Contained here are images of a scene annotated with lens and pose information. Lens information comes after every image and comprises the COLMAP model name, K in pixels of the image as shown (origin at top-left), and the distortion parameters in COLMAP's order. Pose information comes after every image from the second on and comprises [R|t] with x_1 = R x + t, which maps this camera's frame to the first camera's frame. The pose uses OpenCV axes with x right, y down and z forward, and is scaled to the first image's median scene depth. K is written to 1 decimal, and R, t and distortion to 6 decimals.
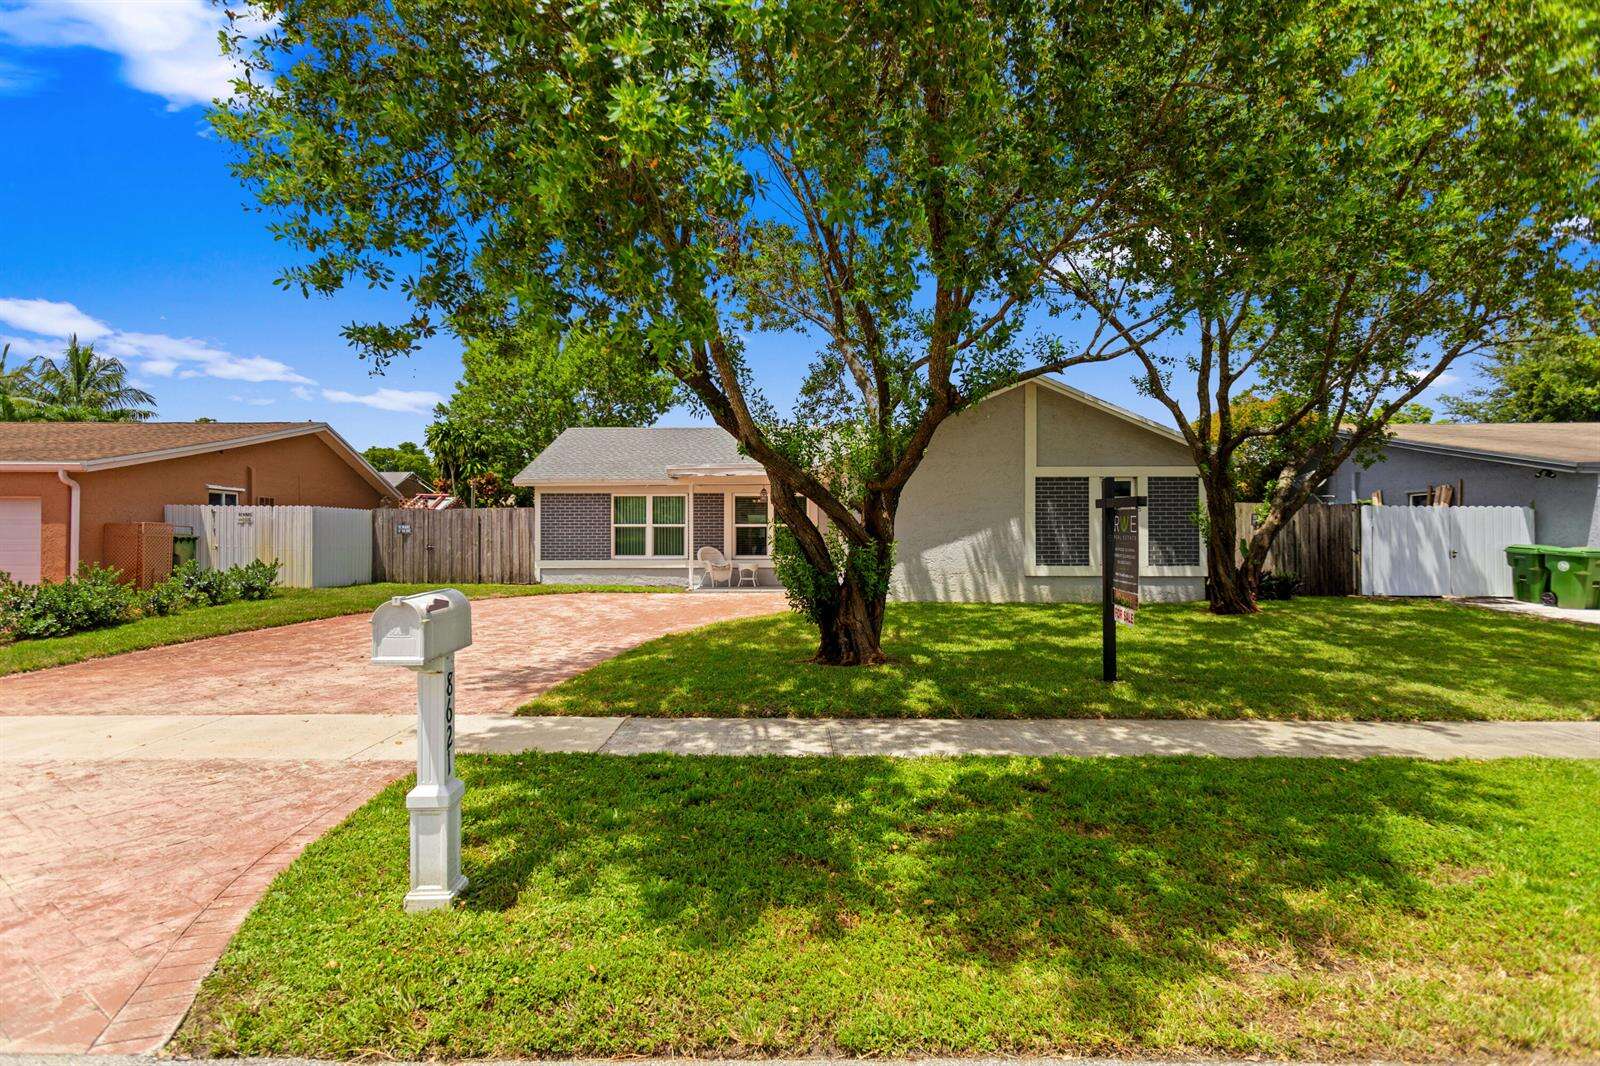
lens RADIAL K [[779.1, 0, 796.4], [0, 779.1, 537.0], [0, 0, 1]] dist [0.004350, 0.000319]
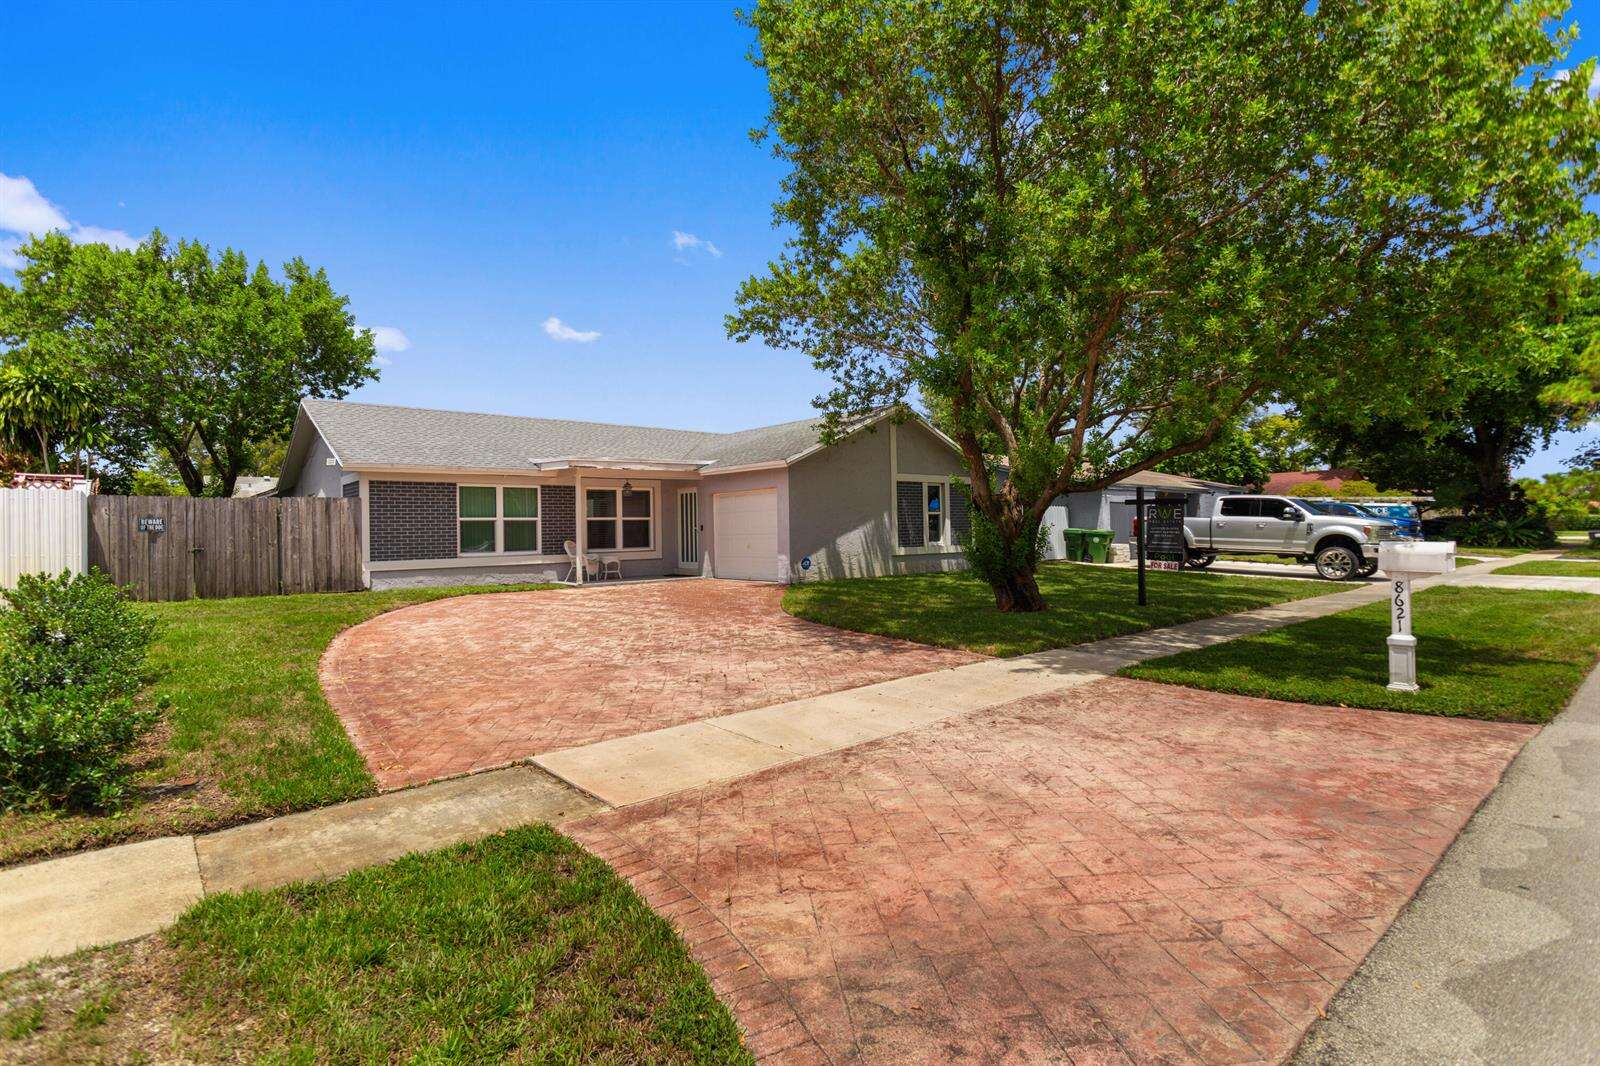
lens RADIAL K [[779.1, 0, 789.0], [0, 779.1, 523.5], [0, 0, 1]] dist [0.004350, 0.000319]
pose [[0.756977, -0.006388, 0.653410, -0.571260], [0.014282, 0.999875, -0.006771, 0.001849], [-0.653285, 0.014458, 0.756974, 0.091983]]
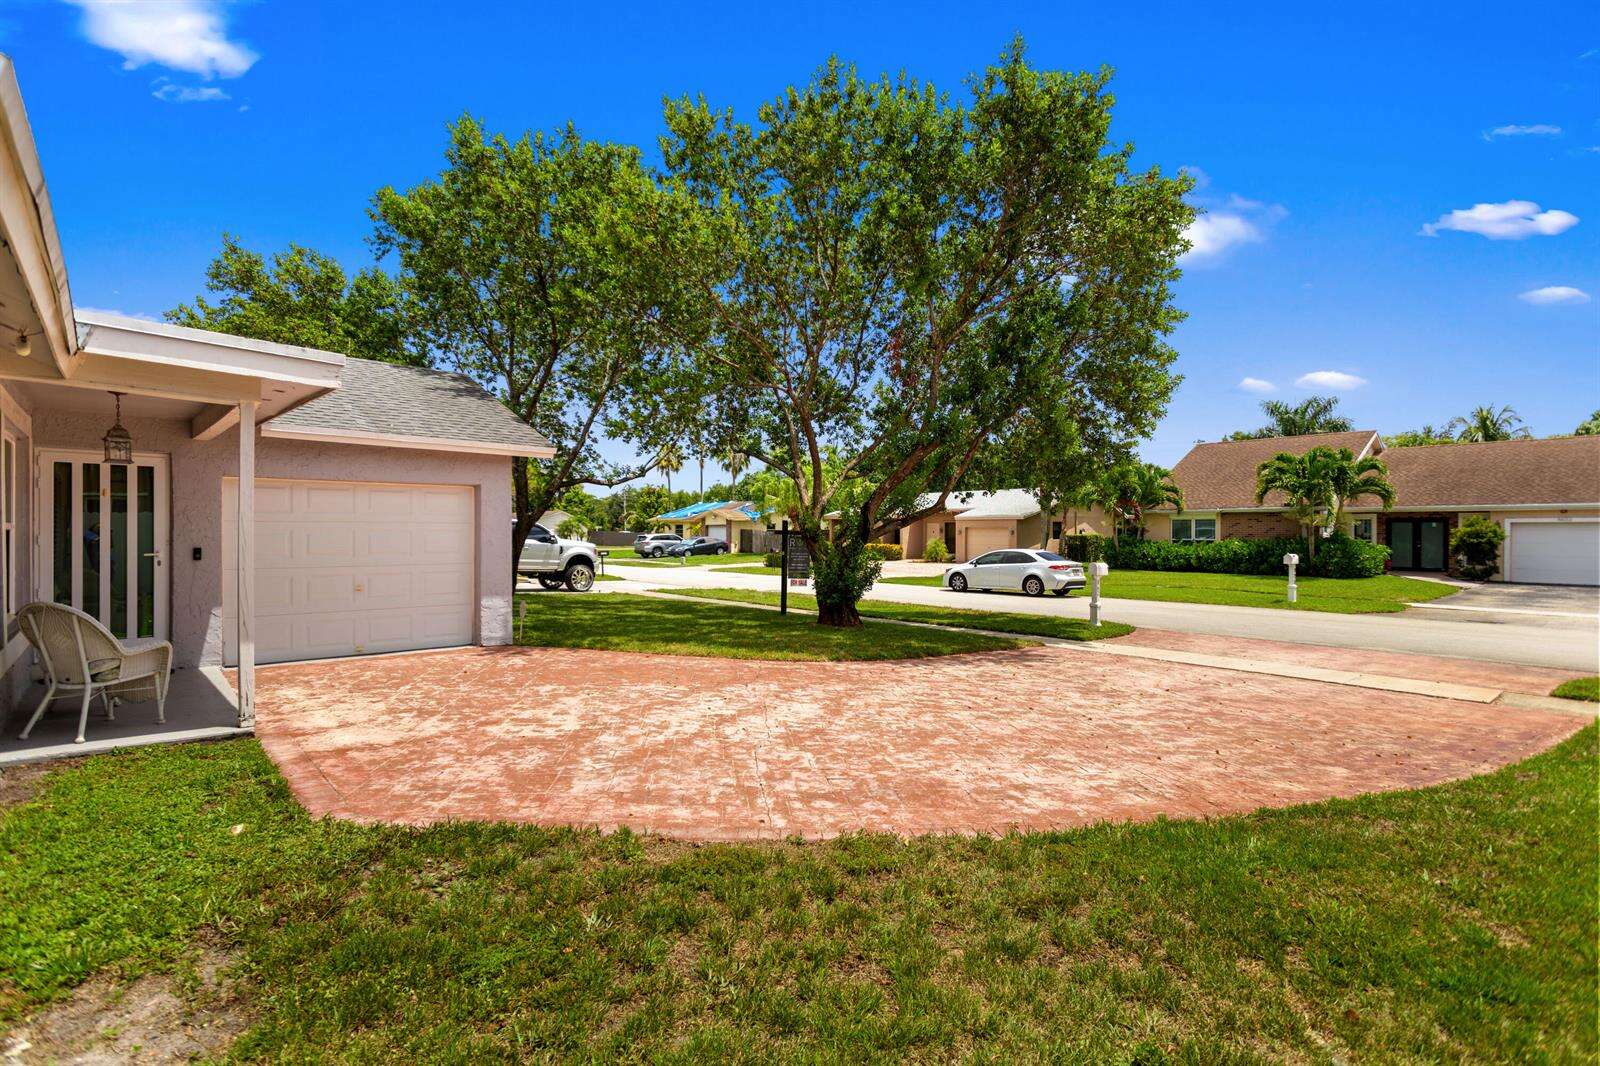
lens RADIAL K [[779.1, 0, 806.0], [0, 779.1, 532.1], [0, 0, 1]] dist [0.004350, 0.000319]
pose [[-0.668813, -0.000793, 0.743430, -0.534583], [-0.006401, 0.999968, -0.004693, -0.014285], [-0.743403, -0.007898, -0.668797, 1.046715]]
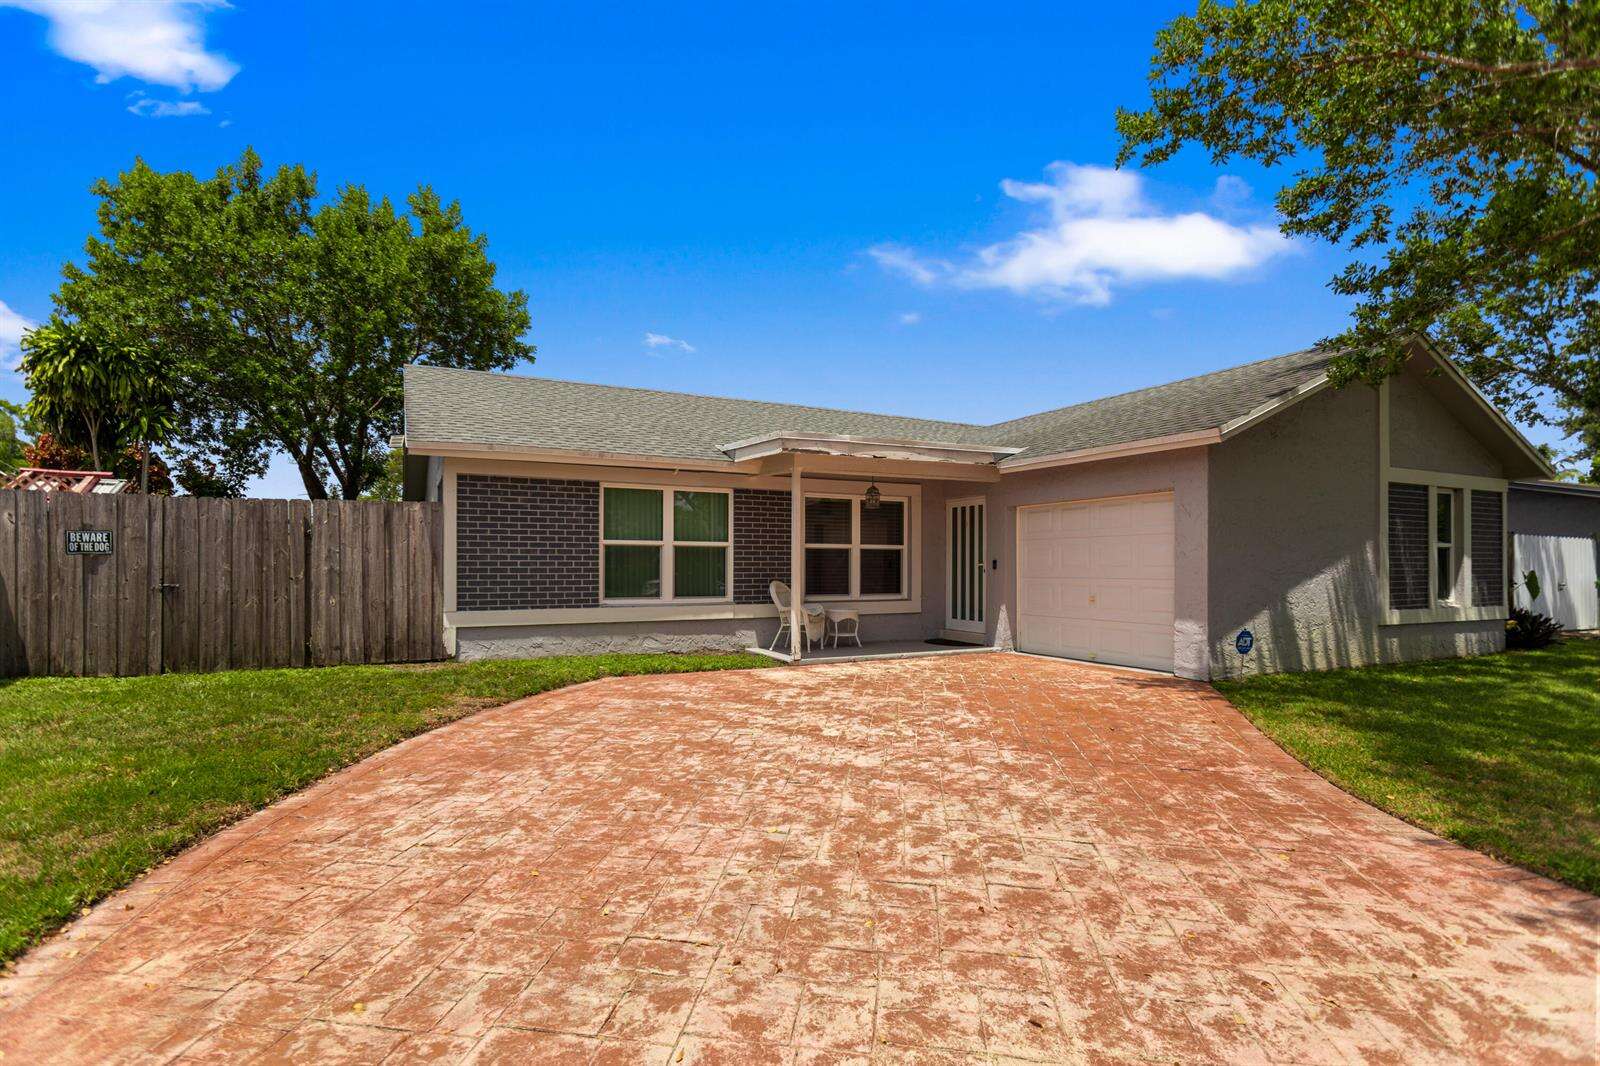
lens RADIAL K [[779.1, 0, 787.5], [0, 779.1, 565.8], [0, 0, 1]] dist [0.004350, 0.000319]
pose [[0.890927, 0.003464, 0.454134, -0.392550], [-0.005725, 0.999977, 0.003606, -0.001507], [-0.454111, -0.005813, 0.890926, 0.506604]]
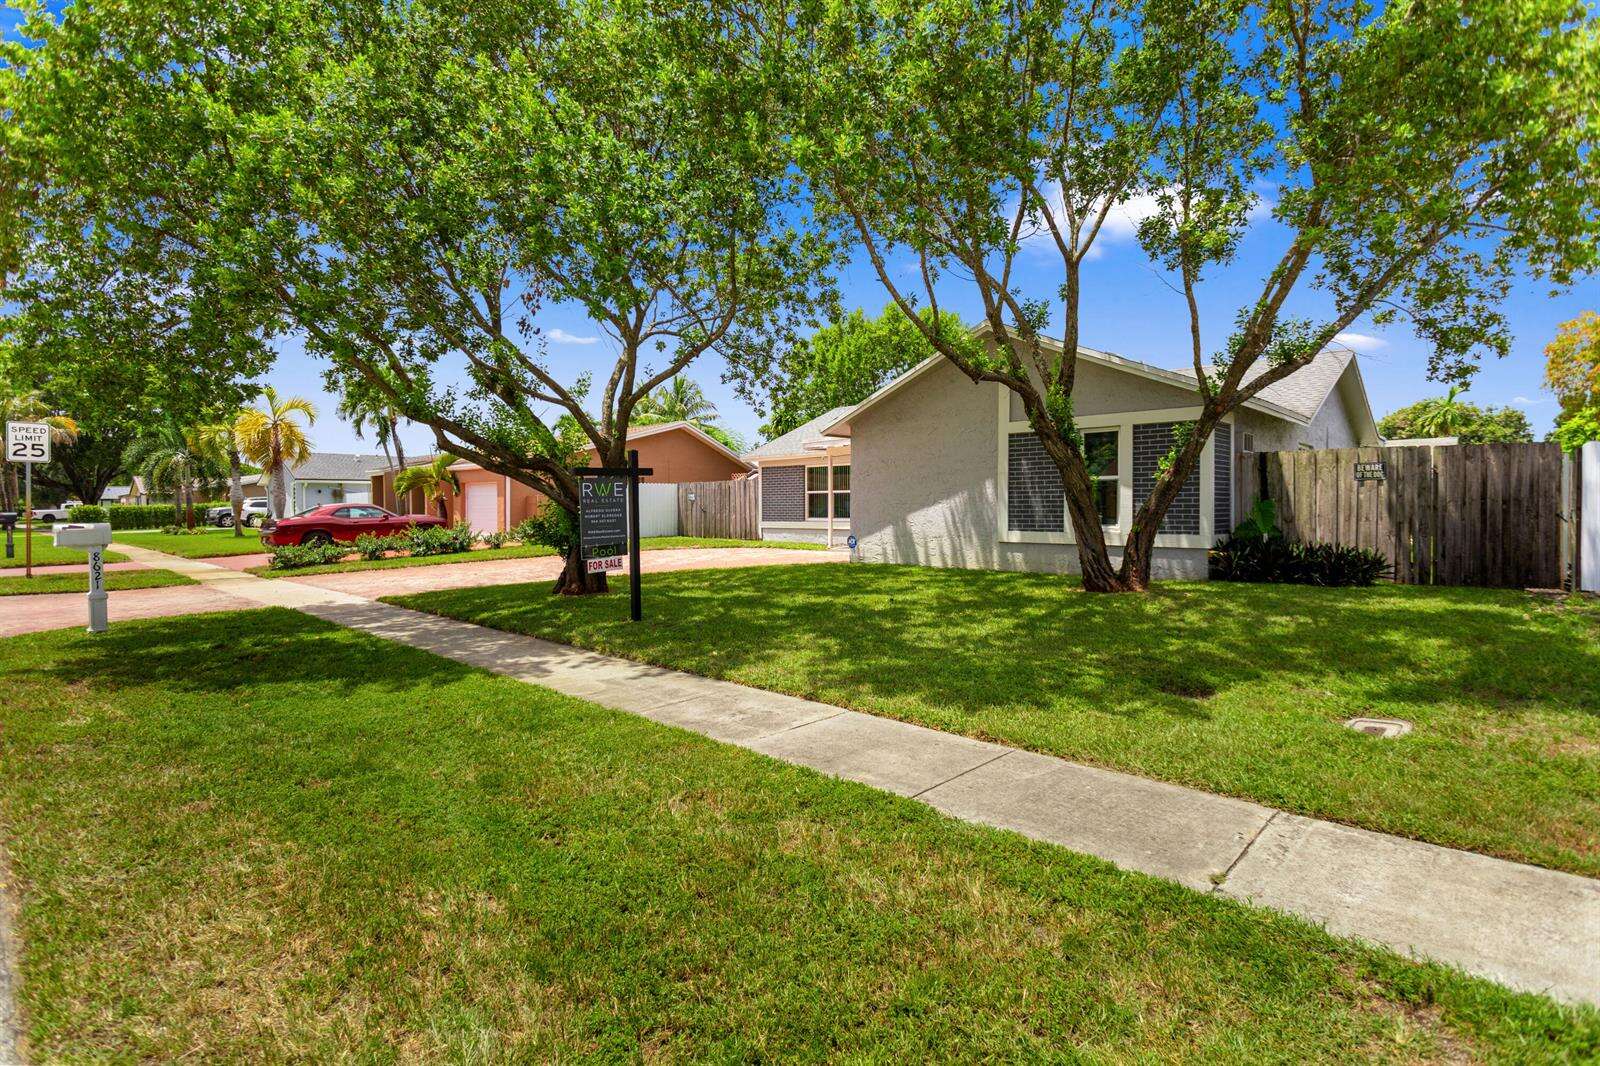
lens RADIAL K [[815.6, 0, 790.3], [0, 815.6, 523.3], [0, 0, 1]] dist [-0.020903, 0.007602]
pose [[0.725709, 0.011340, -0.687908, 0.631730], [0.005737, 0.999730, 0.022532, 0.004067], [0.687978, -0.020298, 0.725448, 0.105525]]
